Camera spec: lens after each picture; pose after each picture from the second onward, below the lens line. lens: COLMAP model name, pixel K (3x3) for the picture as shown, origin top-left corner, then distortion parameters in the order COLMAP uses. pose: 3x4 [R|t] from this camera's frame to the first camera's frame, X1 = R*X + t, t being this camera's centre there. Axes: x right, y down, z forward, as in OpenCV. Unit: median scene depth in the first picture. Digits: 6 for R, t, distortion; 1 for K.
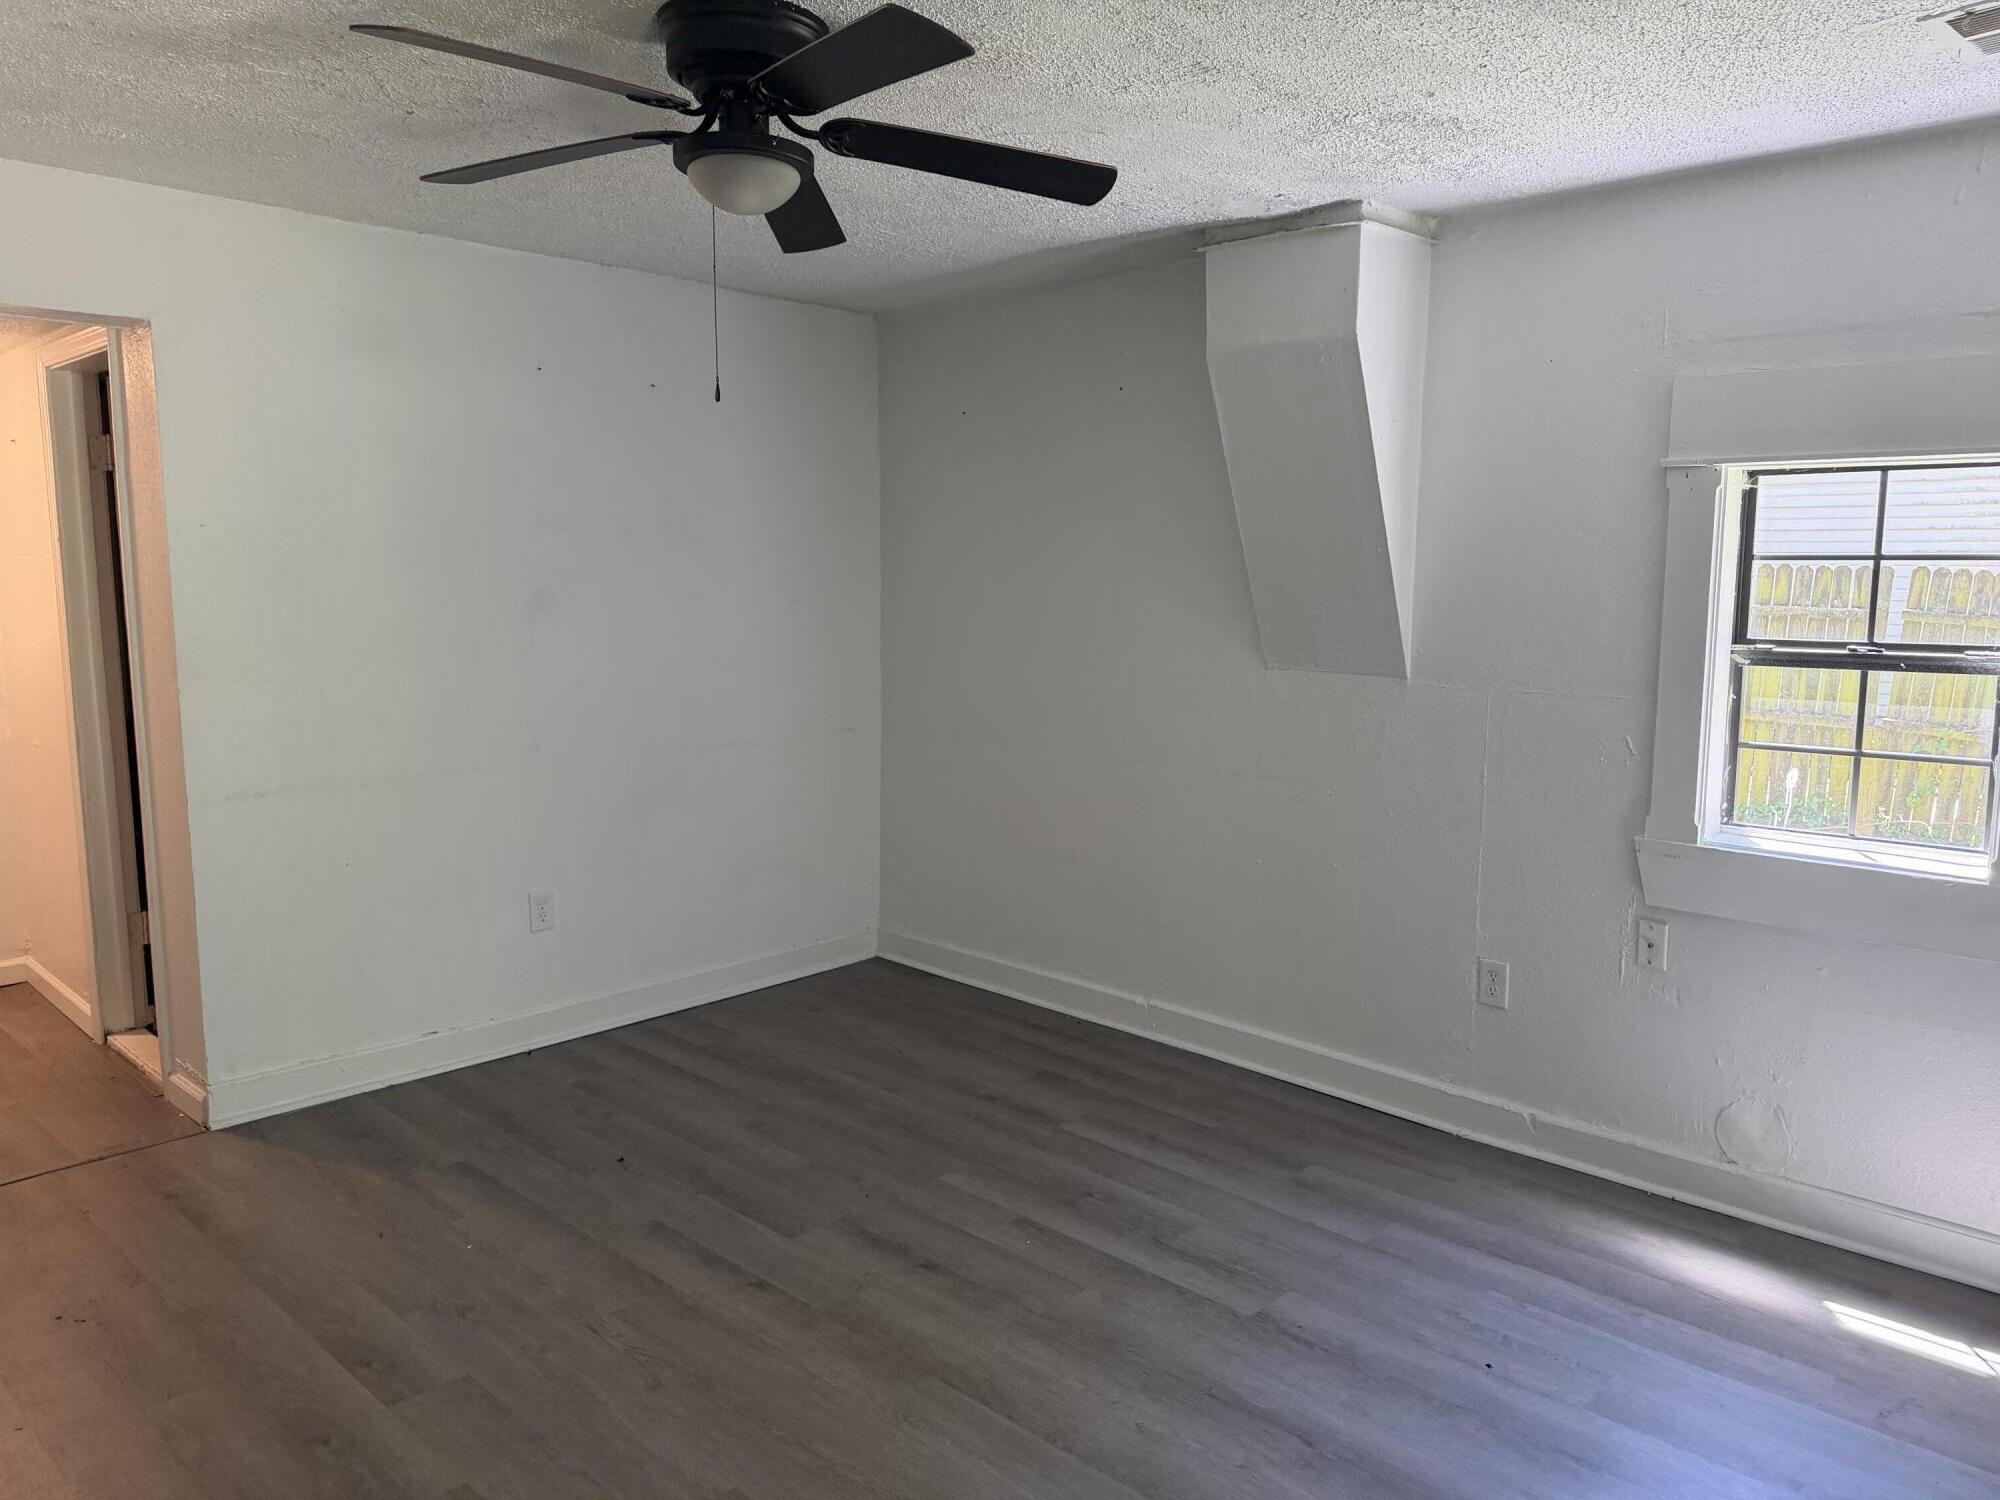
lens RADIAL K [[1436.8, 0, 1000.0], [0, 1436.8, 750.0], [0, 0, 1]] dist [0.070867, -0.062734]
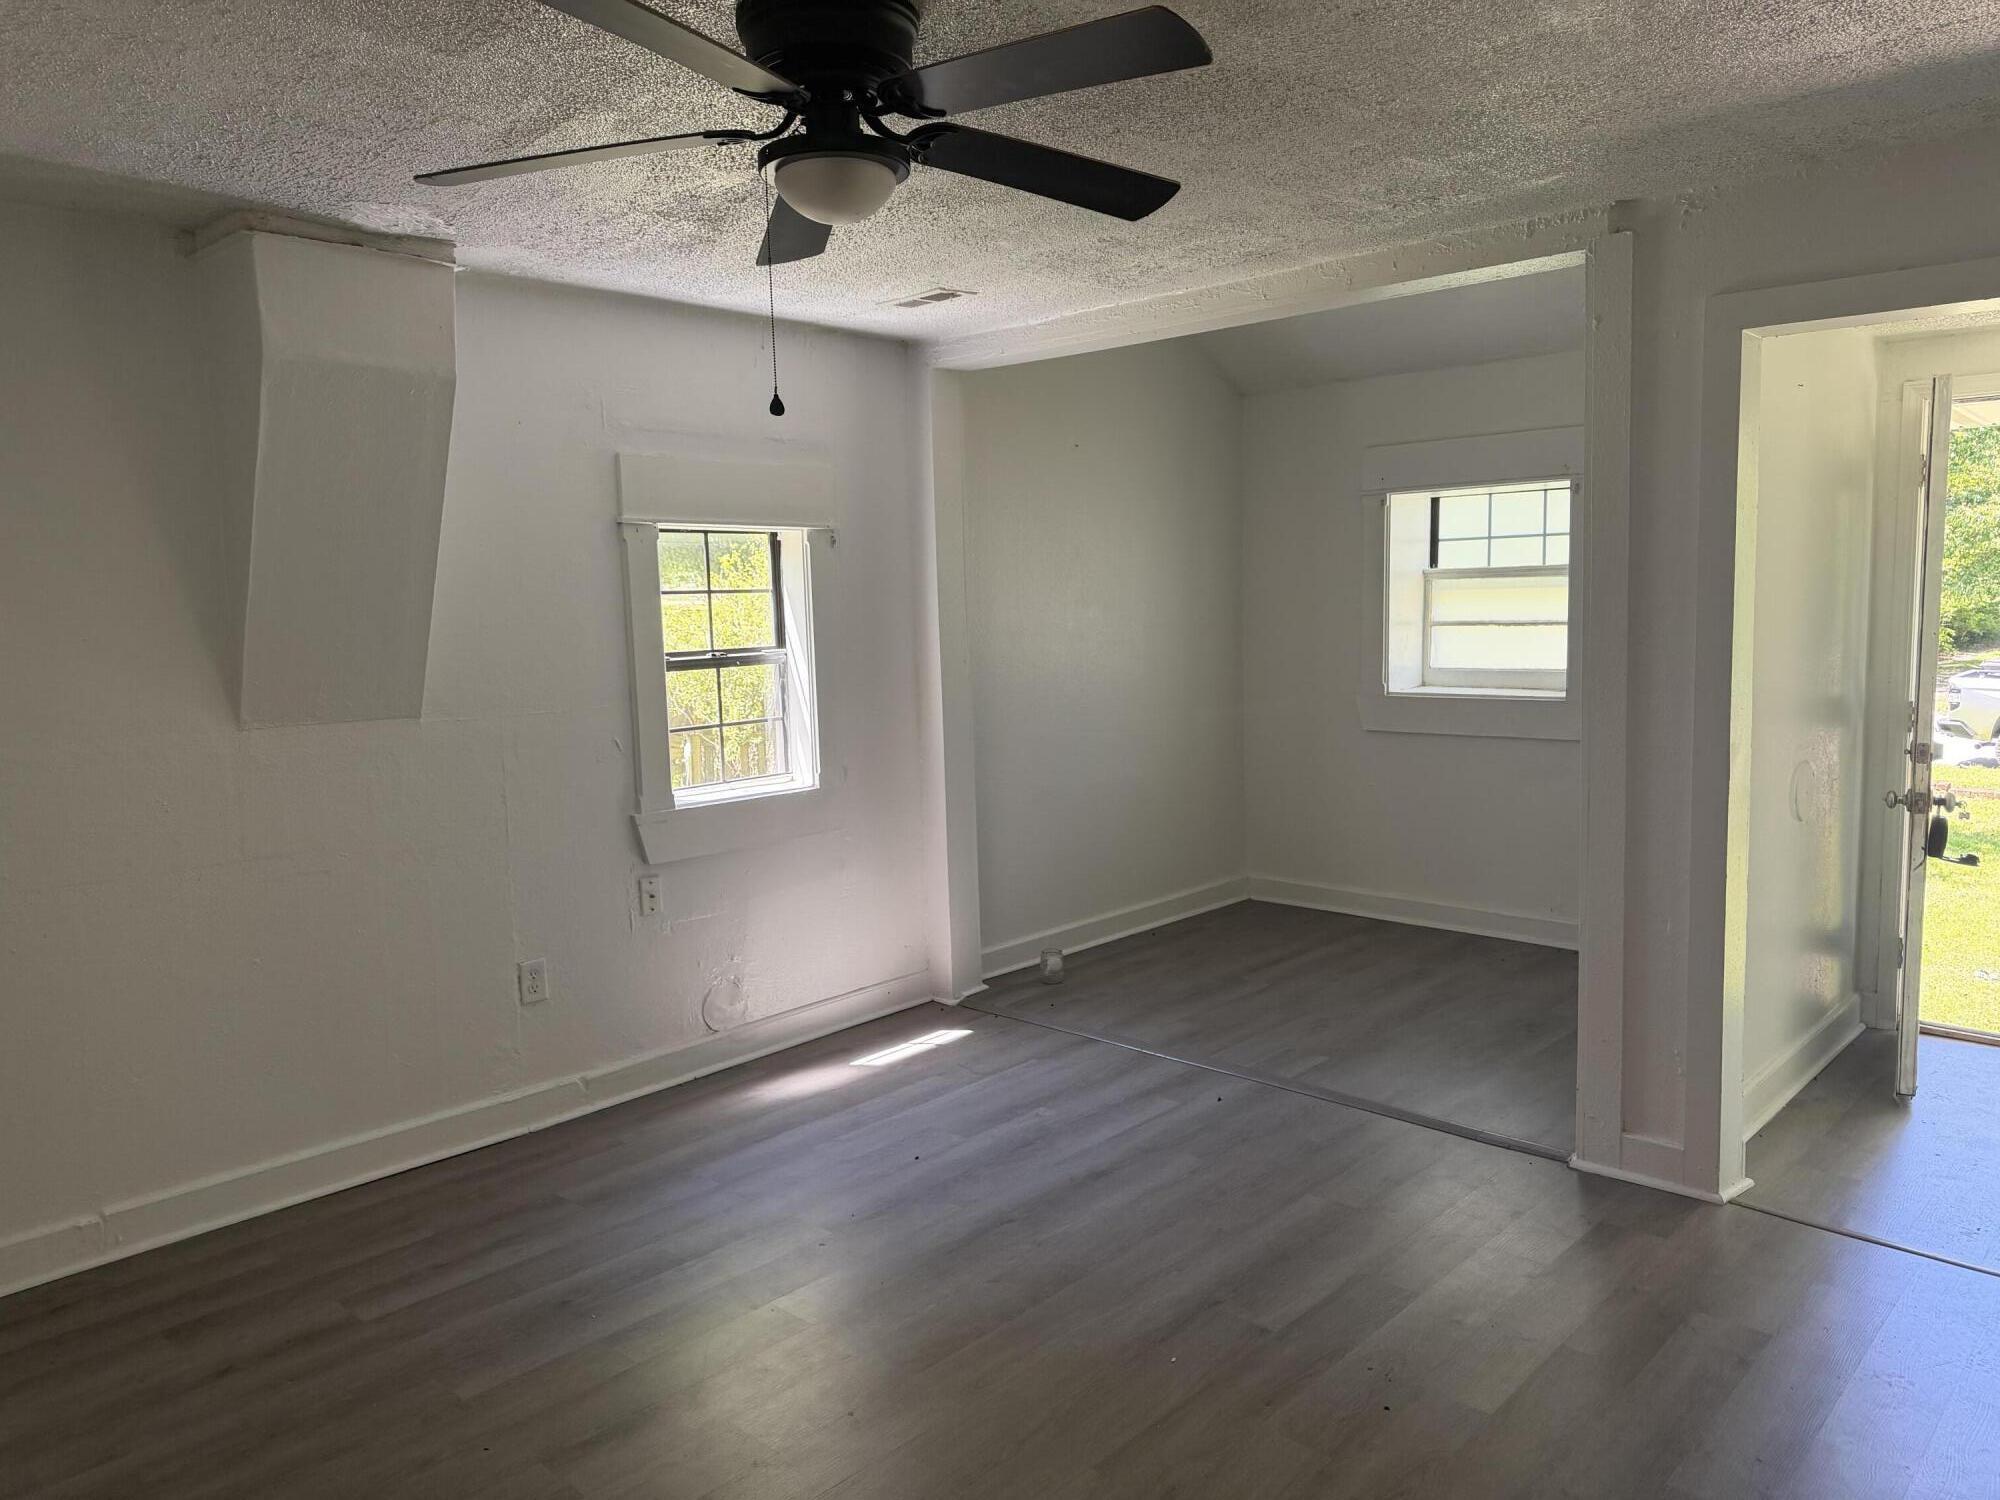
lens RADIAL K [[1436.8, 0, 1000.0], [0, 1436.8, 750.0], [0, 0, 1]] dist [0.070867, -0.062734]
pose [[-0.016477, -0.118643, 0.992800, -0.780817], [0.153024, 0.980938, 0.119765, -0.094272], [-0.988085, 0.153895, 0.001993, 0.660839]]
